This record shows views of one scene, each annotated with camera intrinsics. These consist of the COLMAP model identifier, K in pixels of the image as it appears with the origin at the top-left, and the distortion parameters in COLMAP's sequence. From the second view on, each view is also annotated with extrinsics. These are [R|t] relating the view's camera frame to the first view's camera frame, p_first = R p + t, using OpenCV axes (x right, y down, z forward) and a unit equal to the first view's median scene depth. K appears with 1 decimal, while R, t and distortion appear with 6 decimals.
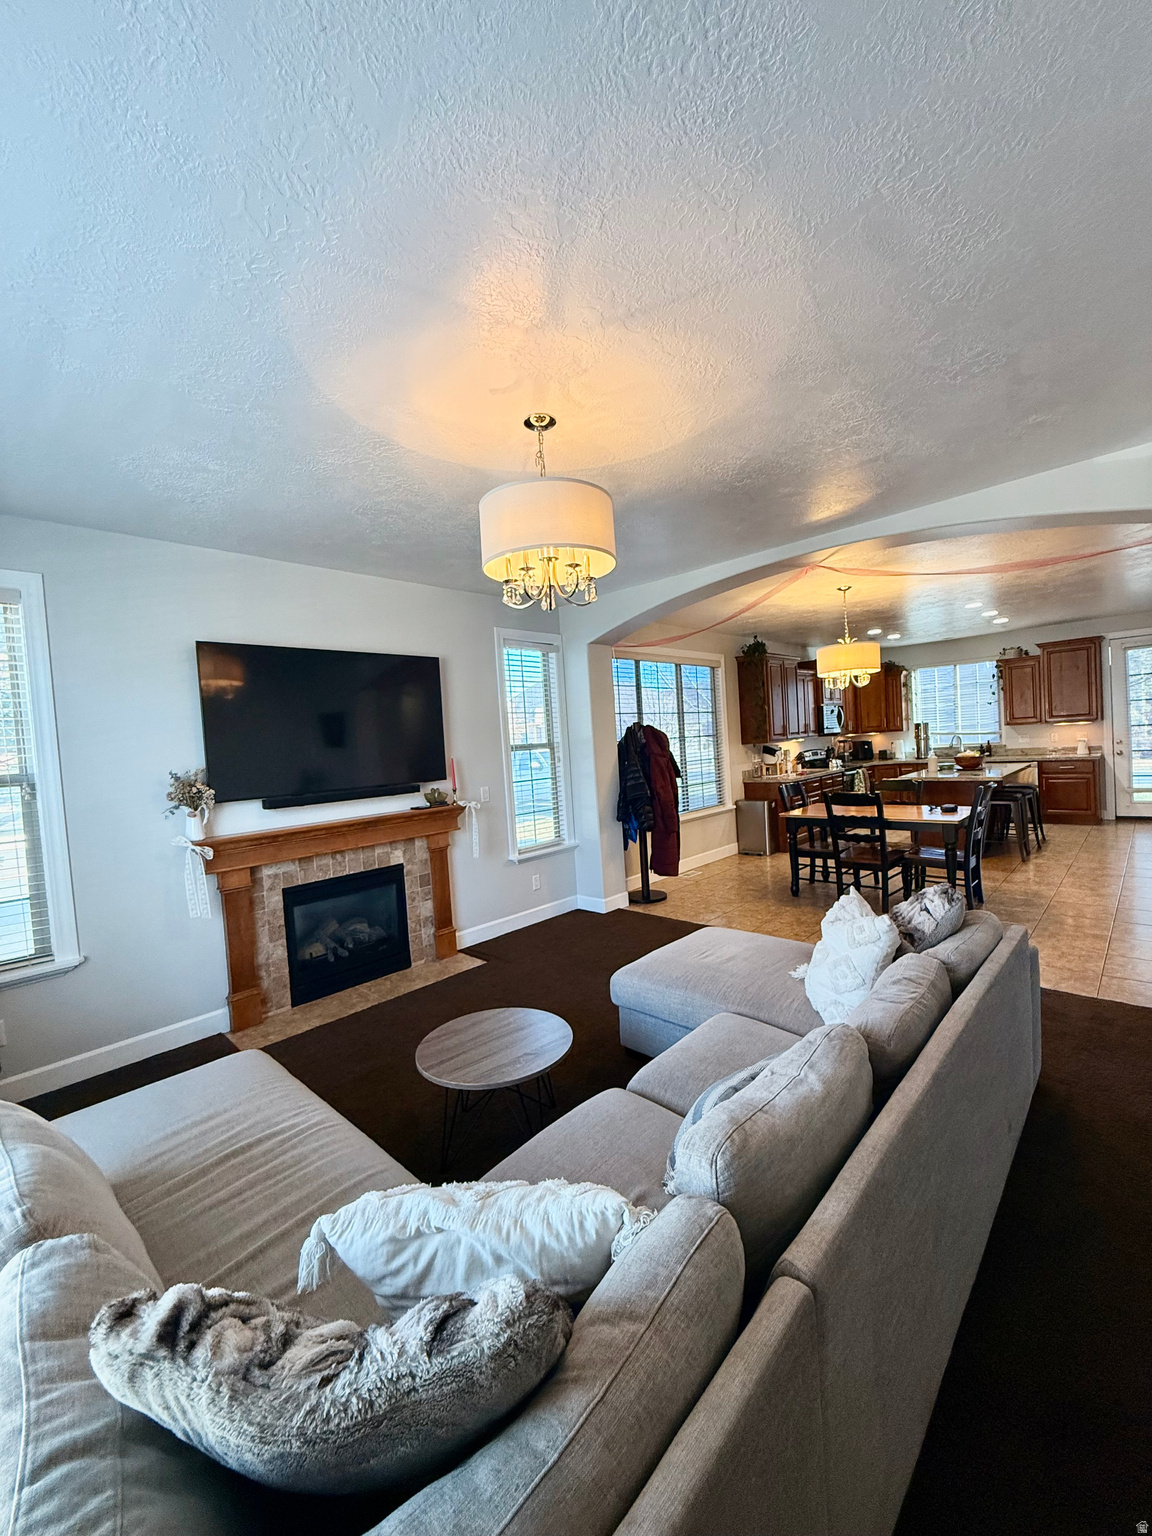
lens RADIAL K [[612.8, 0, 576.0], [0, 612.8, 768.0], [0, 0, 1]] dist [0.000591, 0.000139]
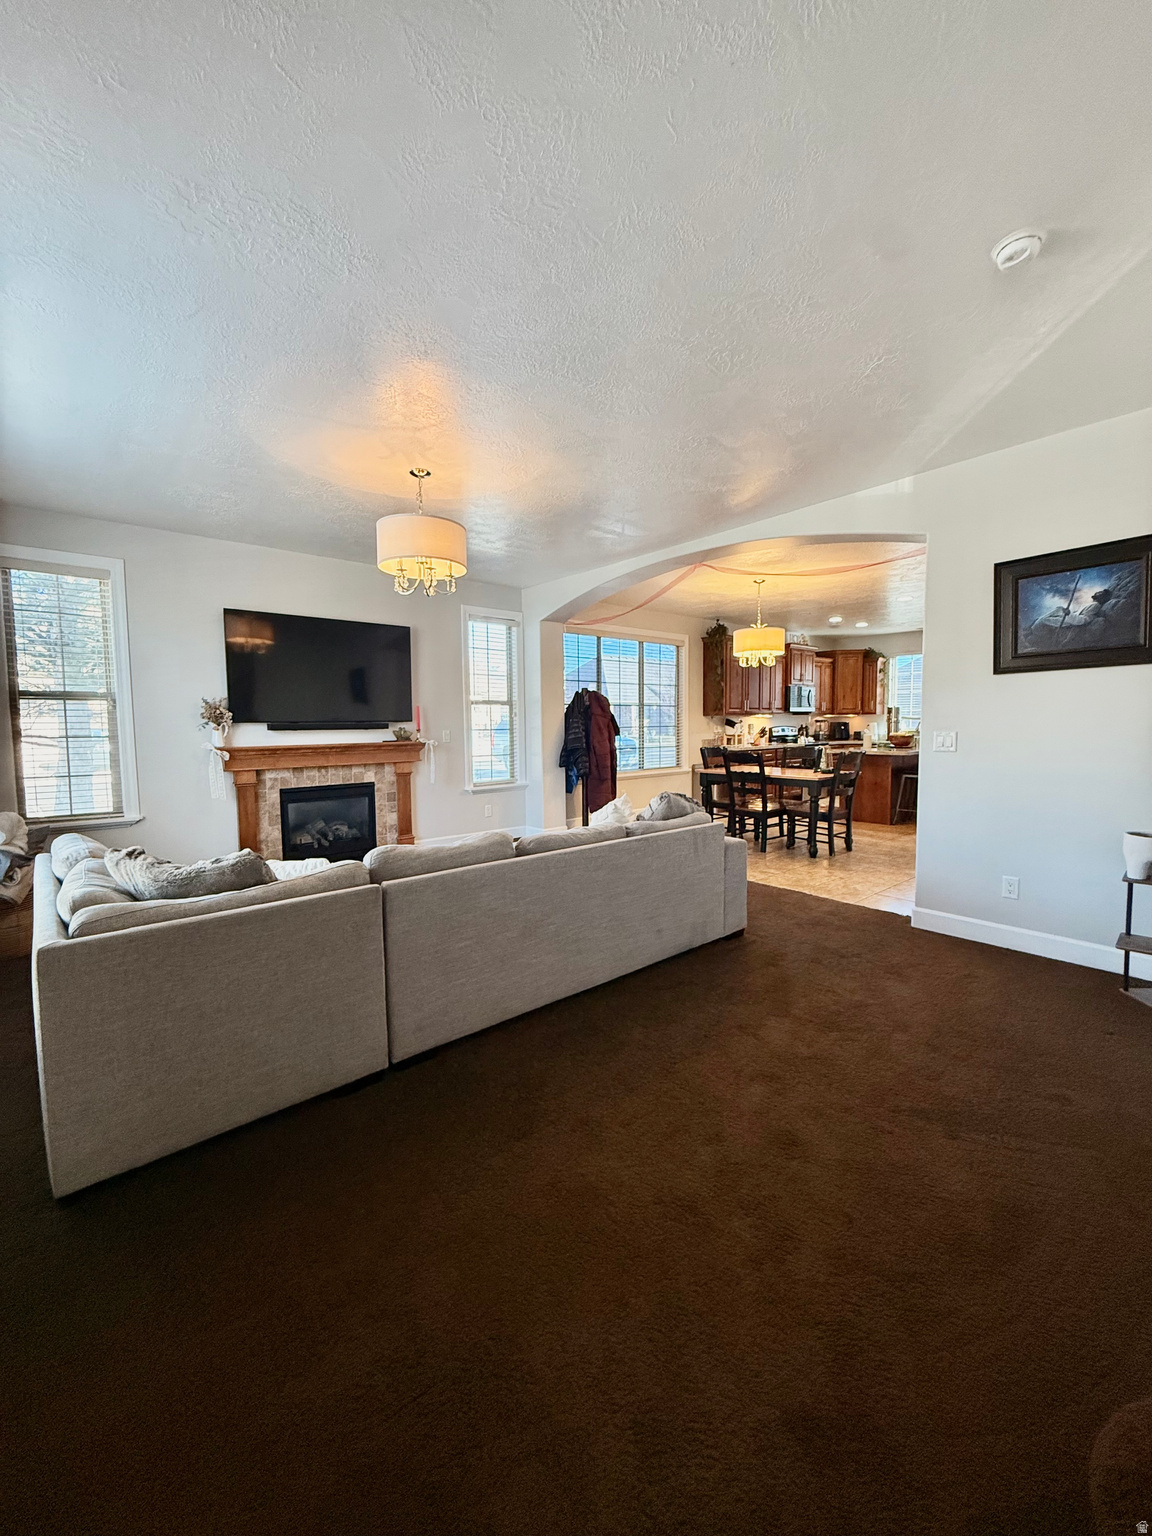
lens RADIAL K [[612.8, 0, 576.0], [0, 612.8, 768.0], [0, 0, 1]] dist [0.000591, 0.000139]
pose [[0.993239, 0.059915, -0.099435, 0.267079], [-0.056323, 0.997668, 0.038551, 0.046968], [0.101512, -0.032690, 0.994297, -0.259882]]
